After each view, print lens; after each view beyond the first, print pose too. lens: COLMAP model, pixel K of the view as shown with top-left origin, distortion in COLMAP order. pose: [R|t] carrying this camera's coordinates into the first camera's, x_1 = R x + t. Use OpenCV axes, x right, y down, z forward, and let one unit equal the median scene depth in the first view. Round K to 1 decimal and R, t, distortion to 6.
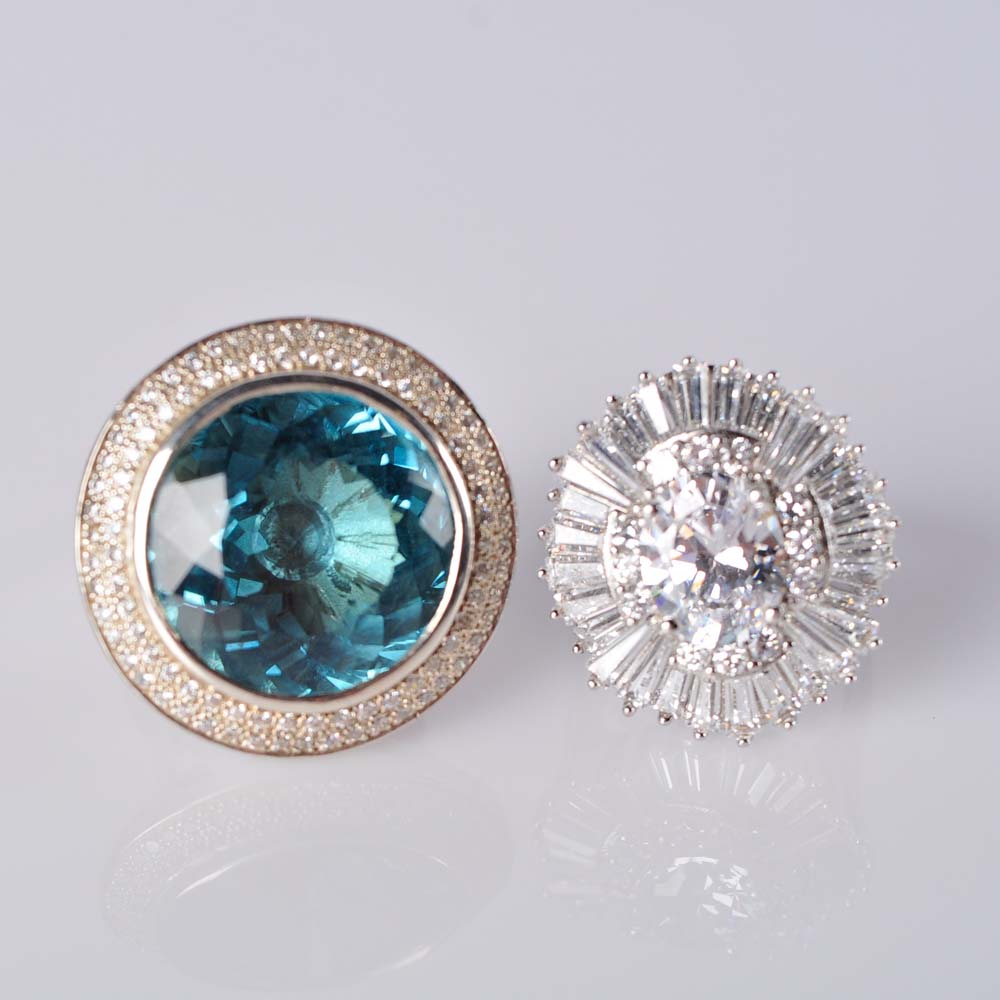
lens RADIAL K [[4401.8, 0, 503.6], [0, 4401.8, 495.6], [0, 0, 1]] dist [1.112180, 0.000000]
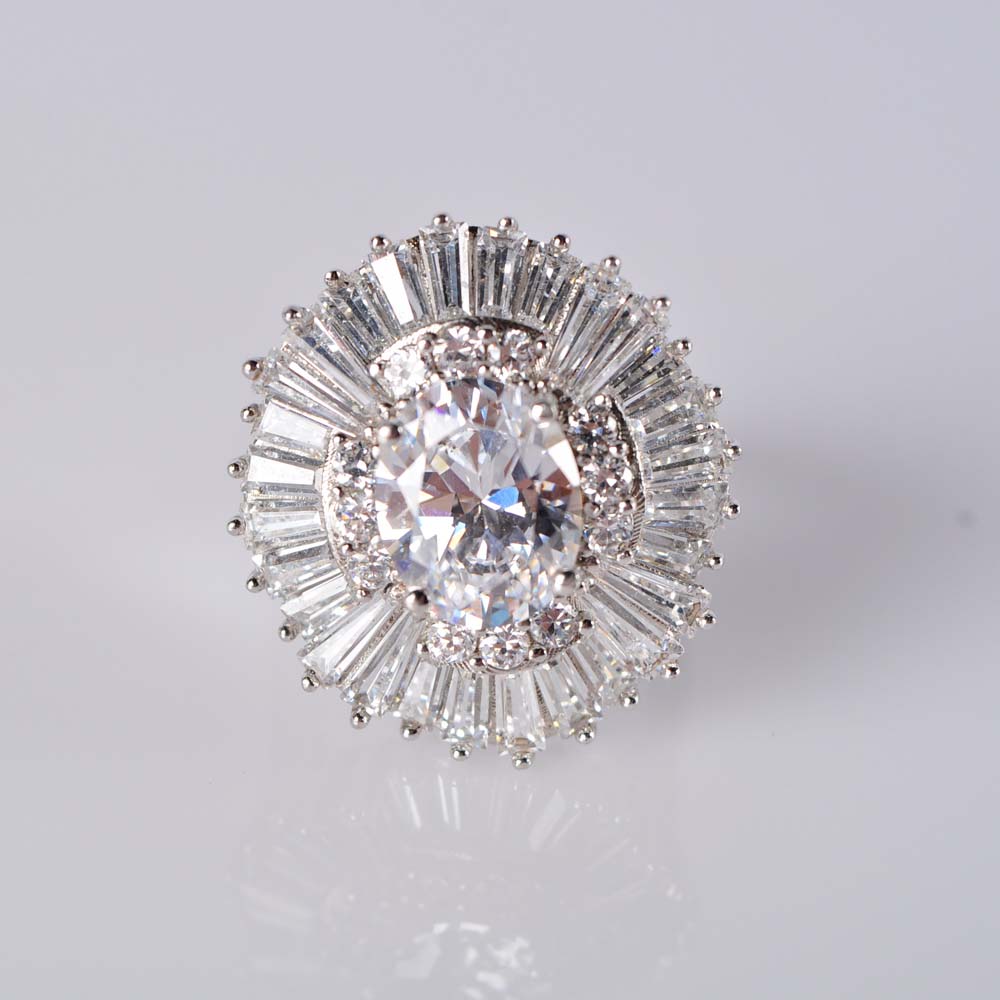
lens RADIAL K [[3511.4, 0, 499.1], [0, 3511.4, 500.8], [0, 0, 1]] dist [-0.221809, 0.000000]
pose [[0.998321, -0.006631, 0.057543, 0.018716], [0.005902, 0.999900, 0.012842, 0.006807], [-0.057622, -0.012481, 0.998260, 0.443239]]
